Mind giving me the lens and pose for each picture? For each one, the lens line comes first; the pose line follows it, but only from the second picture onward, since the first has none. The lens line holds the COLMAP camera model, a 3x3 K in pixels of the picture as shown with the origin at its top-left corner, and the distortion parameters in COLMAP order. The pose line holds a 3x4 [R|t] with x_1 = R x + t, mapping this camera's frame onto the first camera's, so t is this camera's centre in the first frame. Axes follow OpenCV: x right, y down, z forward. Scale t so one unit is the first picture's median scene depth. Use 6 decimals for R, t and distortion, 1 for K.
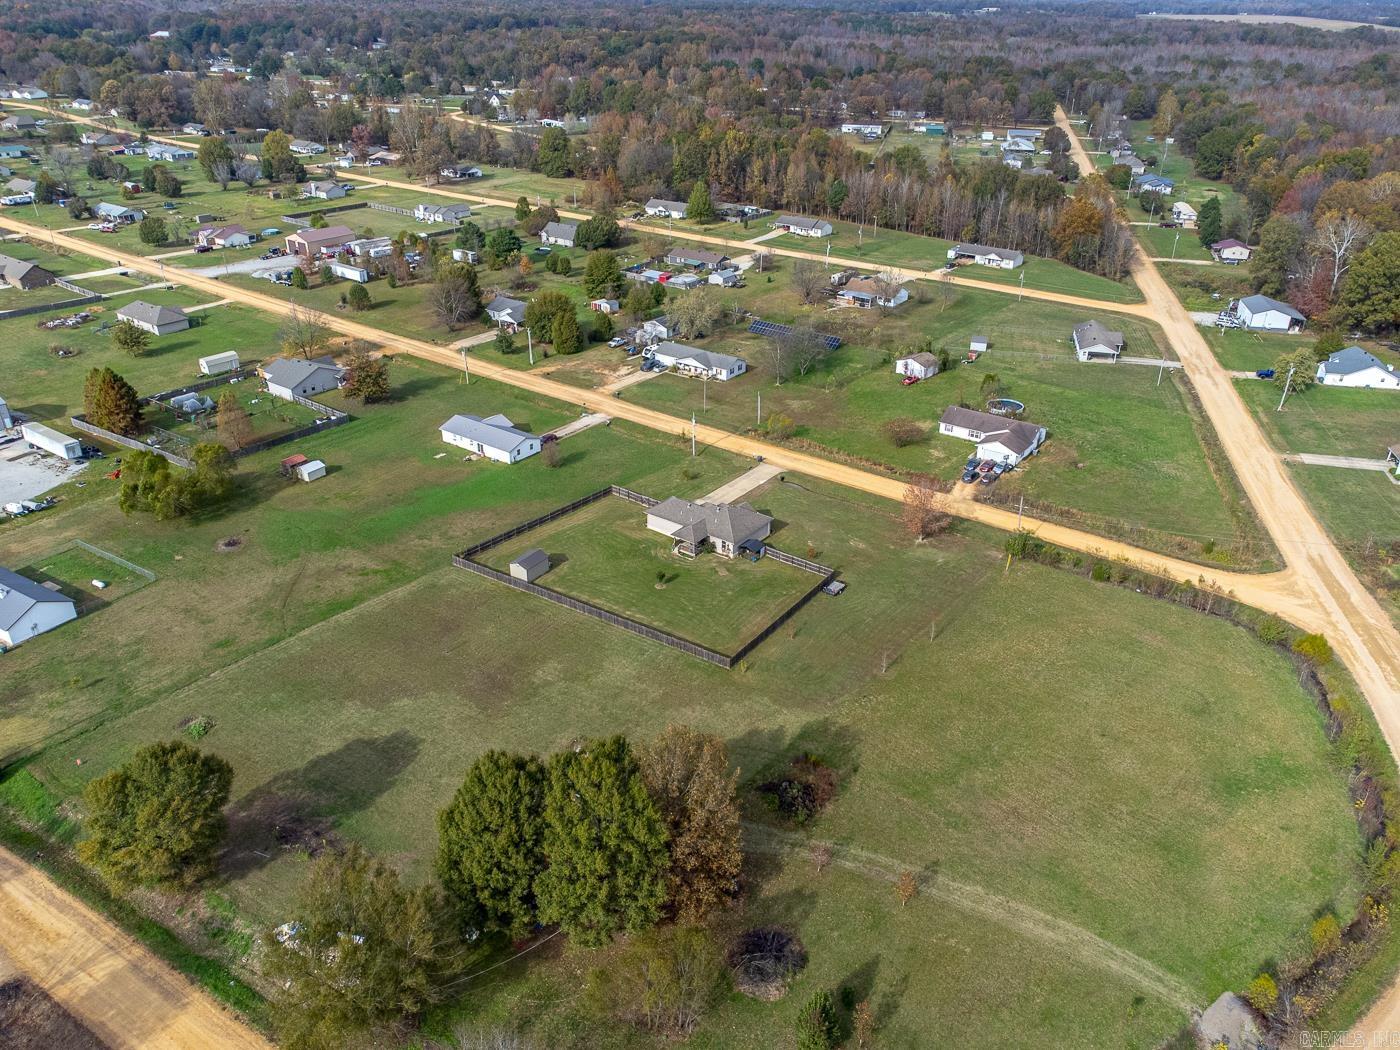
lens RADIAL K [[1041.5, 0, 694.7], [0, 1041.5, 517.8], [0, 0, 1]] dist [0.032092, -0.009513]
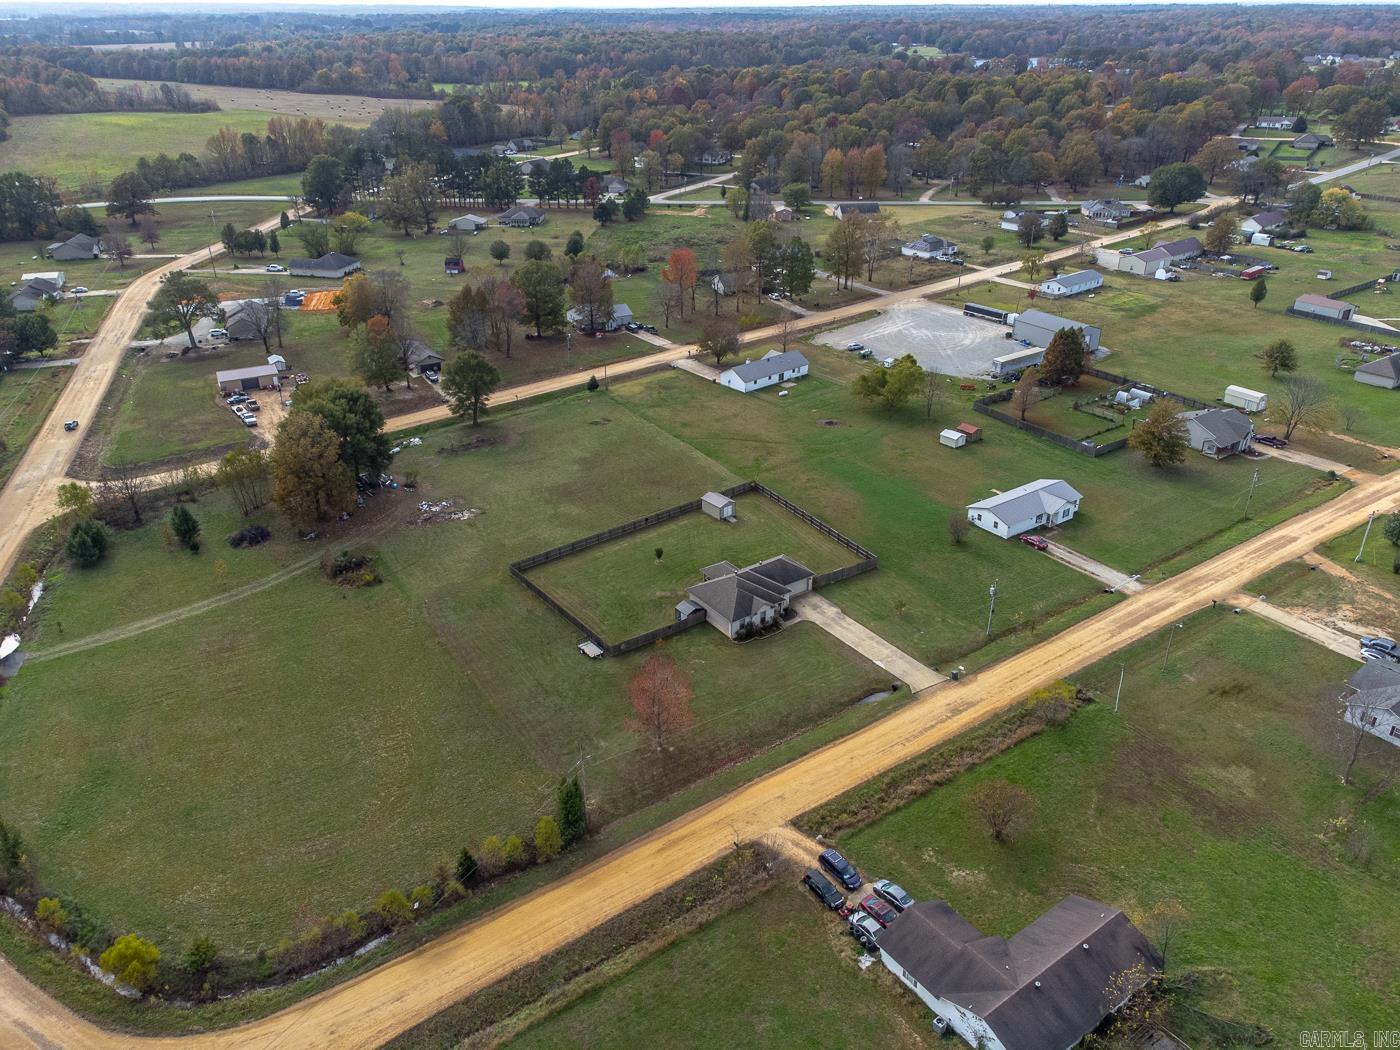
lens RADIAL K [[1041.5, 0, 697.1], [0, 1041.5, 519.5], [0, 0, 1]] dist [0.032092, -0.009513]
pose [[-0.304665, 0.418191, -0.855743, 0.643841], [-0.429382, 0.741674, 0.515317, -0.404238], [0.850183, 0.524439, -0.046399, 0.817343]]
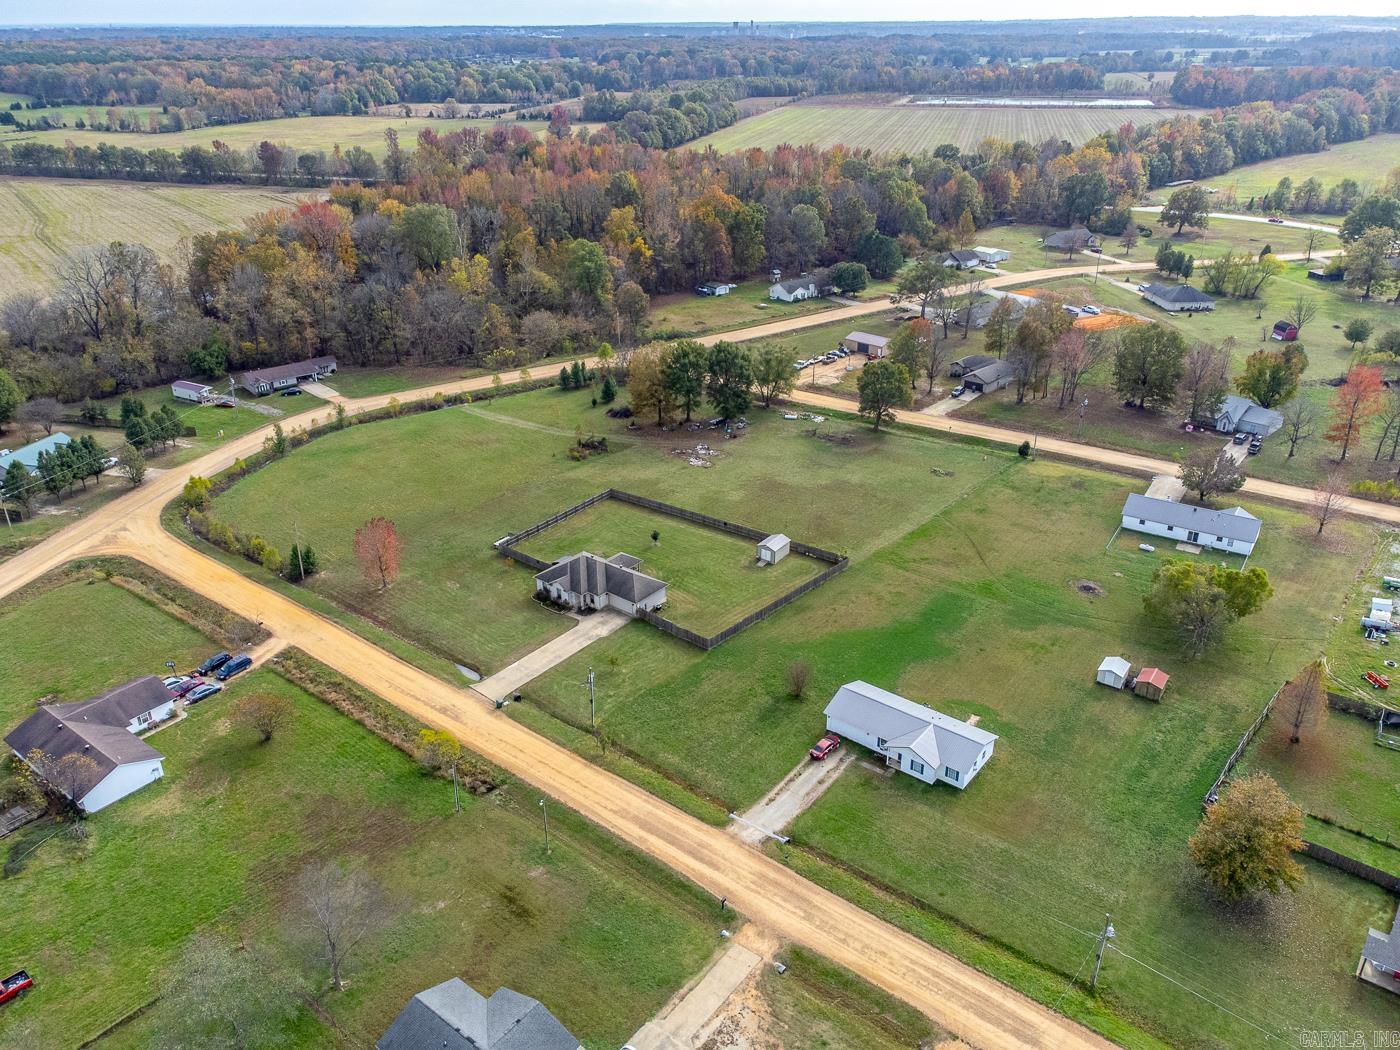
lens RADIAL K [[1041.5, 0, 699.9], [0, 1041.5, 520.8], [0, 0, 1]] dist [0.032092, -0.009513]
pose [[-0.999800, -0.010372, 0.017113, -0.078631], [0.007217, 0.610722, 0.791813, -0.661488], [-0.018664, 0.791777, -0.610524, 1.295167]]
